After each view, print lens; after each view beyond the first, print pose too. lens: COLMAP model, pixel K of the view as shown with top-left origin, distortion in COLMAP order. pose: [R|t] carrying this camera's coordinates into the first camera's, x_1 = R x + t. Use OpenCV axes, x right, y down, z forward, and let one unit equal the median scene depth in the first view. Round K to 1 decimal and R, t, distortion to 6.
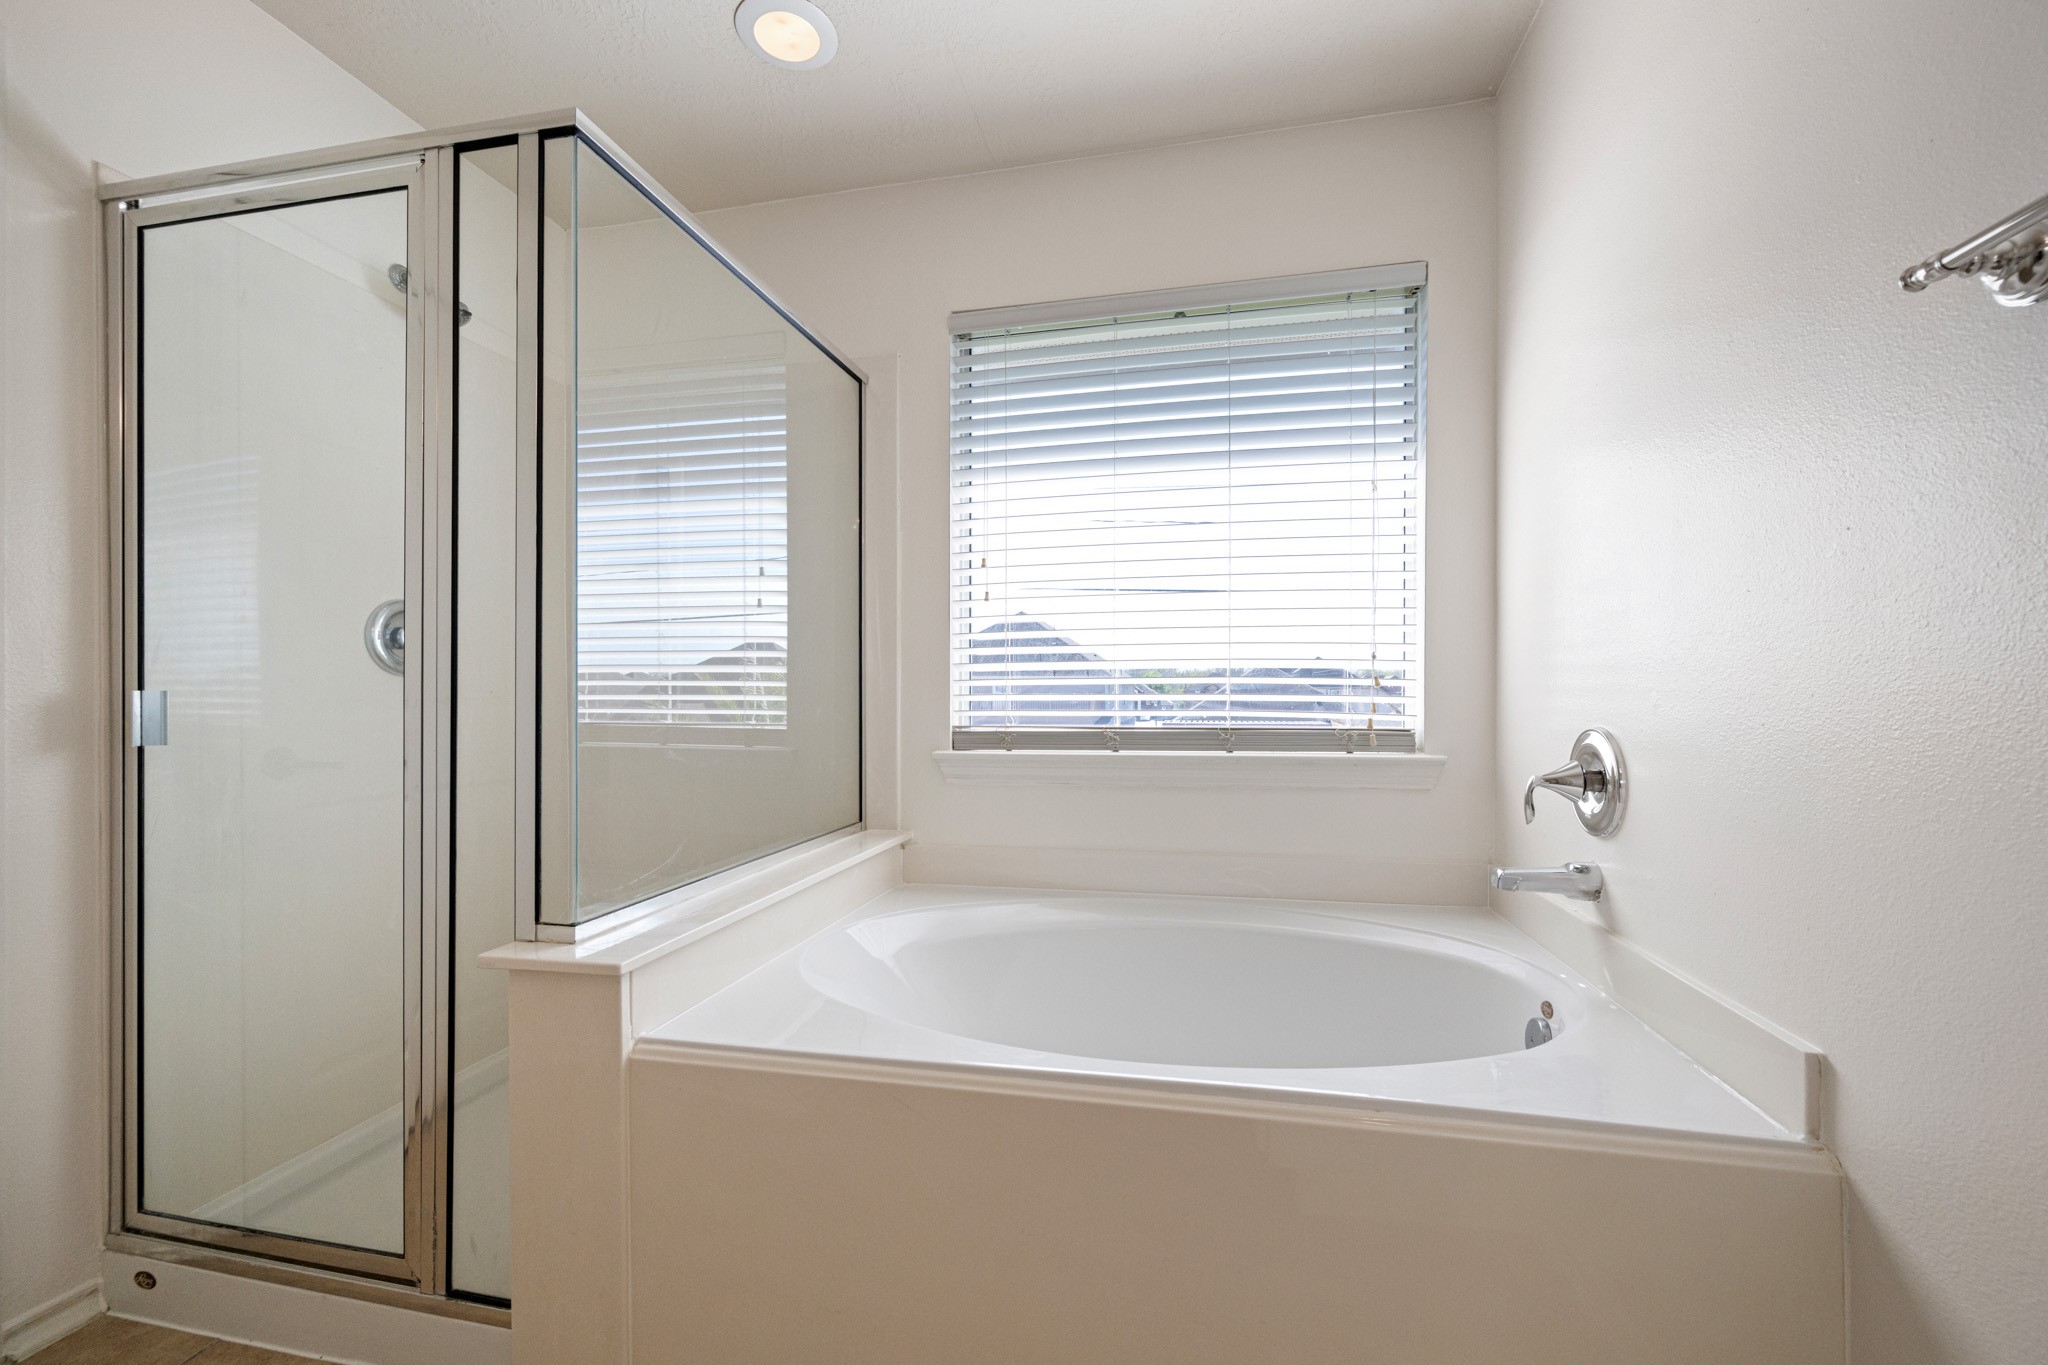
lens RADIAL K [[809.8, 0, 1060.2], [0, 809.8, 704.2], [0, 0, 1]] dist [-0.000761, -0.000070]
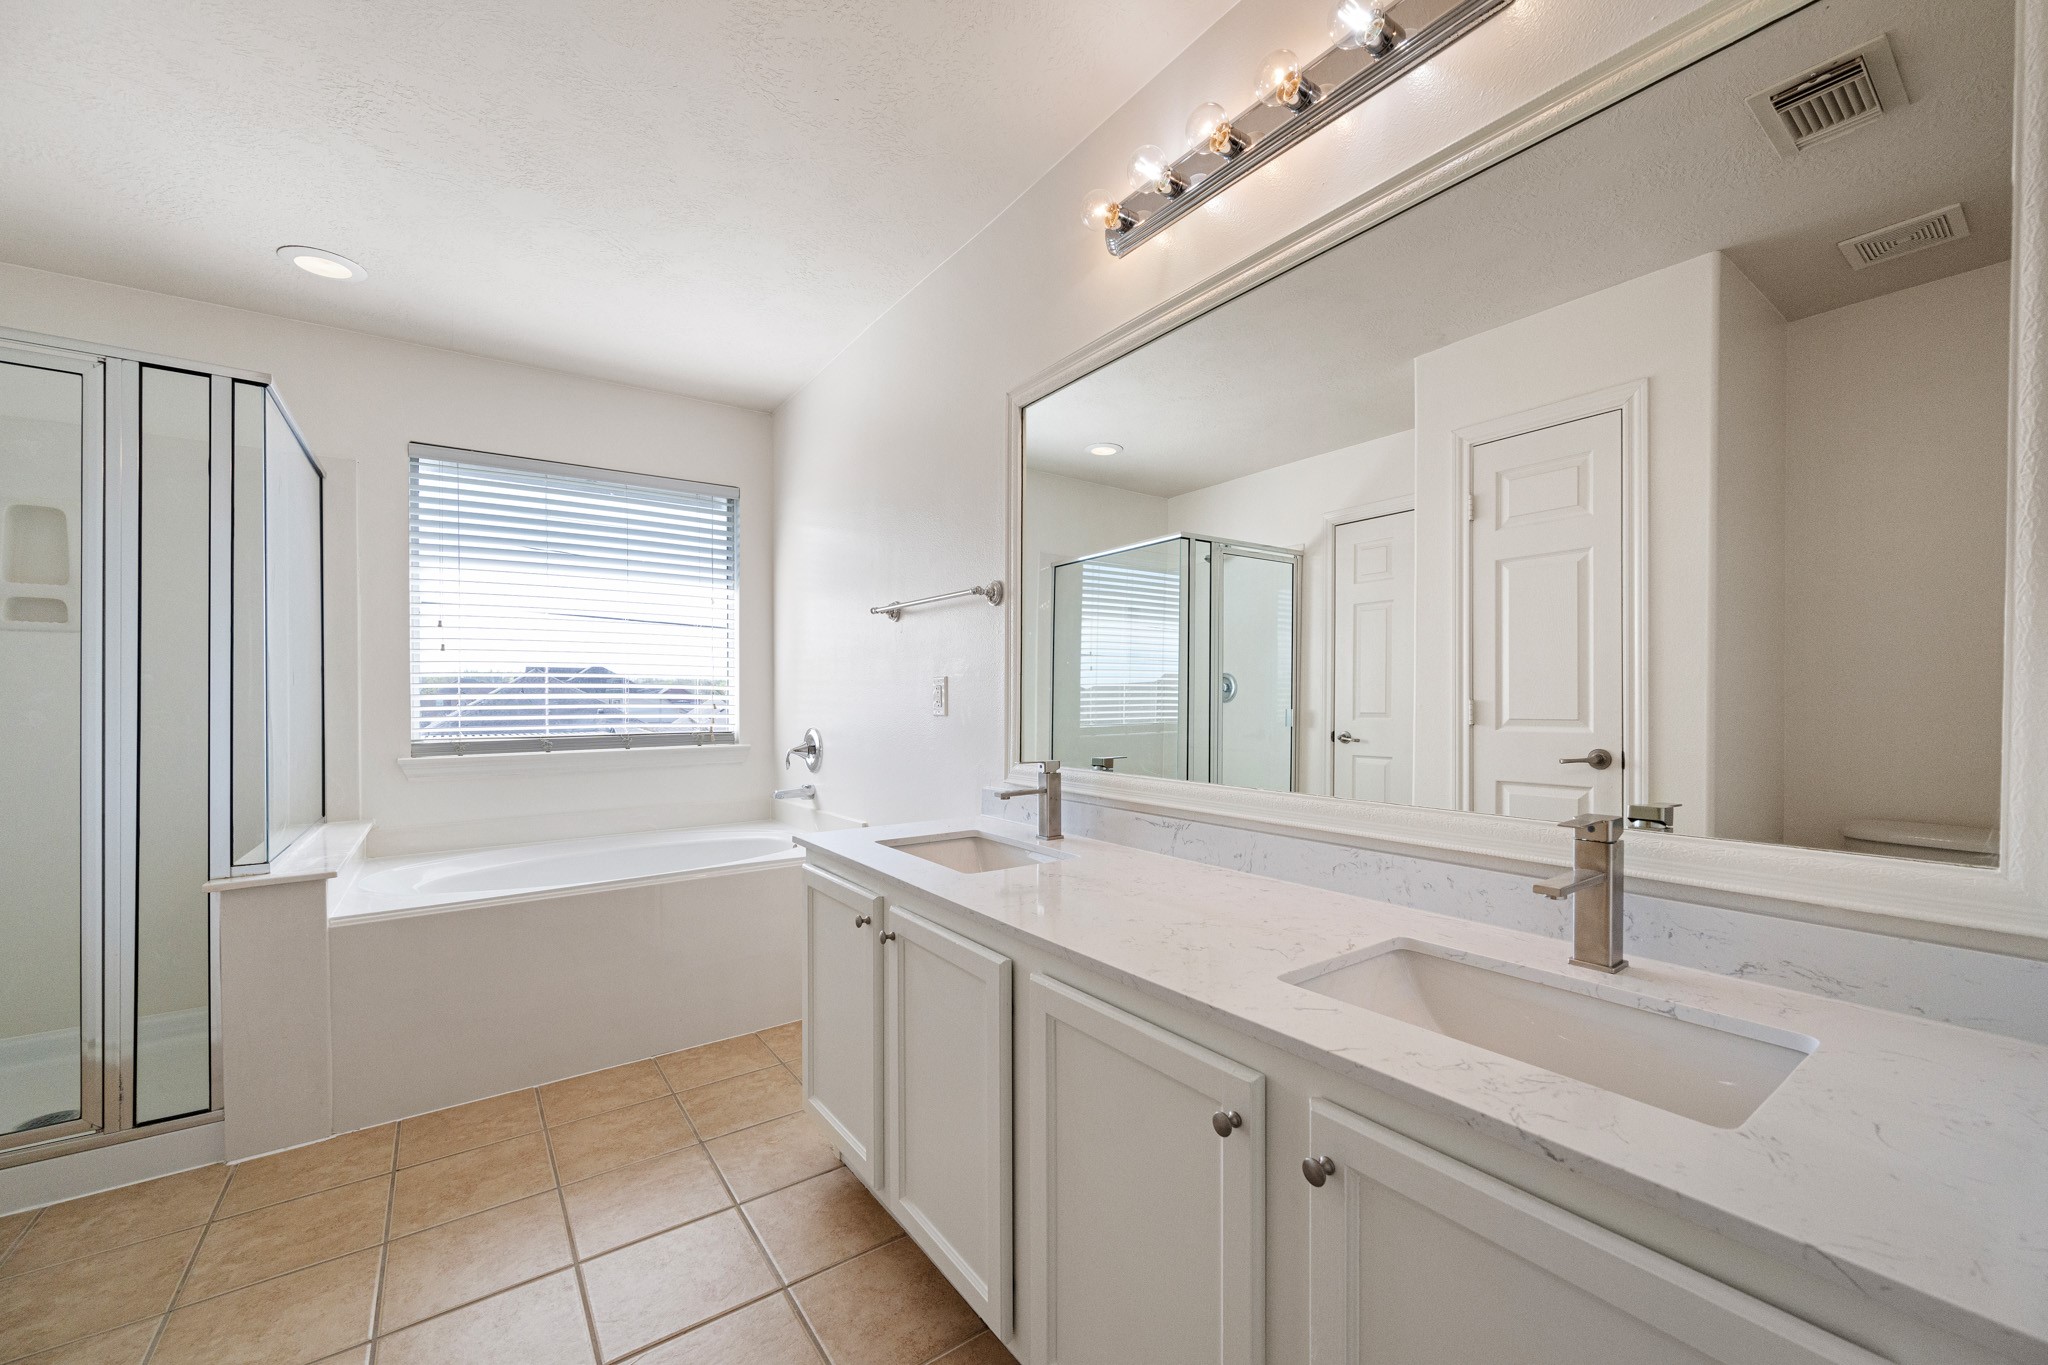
lens RADIAL K [[800.1, 0, 1025.6], [0, 800.1, 685.7], [0, 0, 1]] dist [-0.000286, 0.000128]
pose [[0.693119, 0.010485, 0.720747, -0.440494], [0.012722, 0.999561, -0.026775, -0.017339], [-0.720711, 0.027728, 0.692681, -0.792316]]
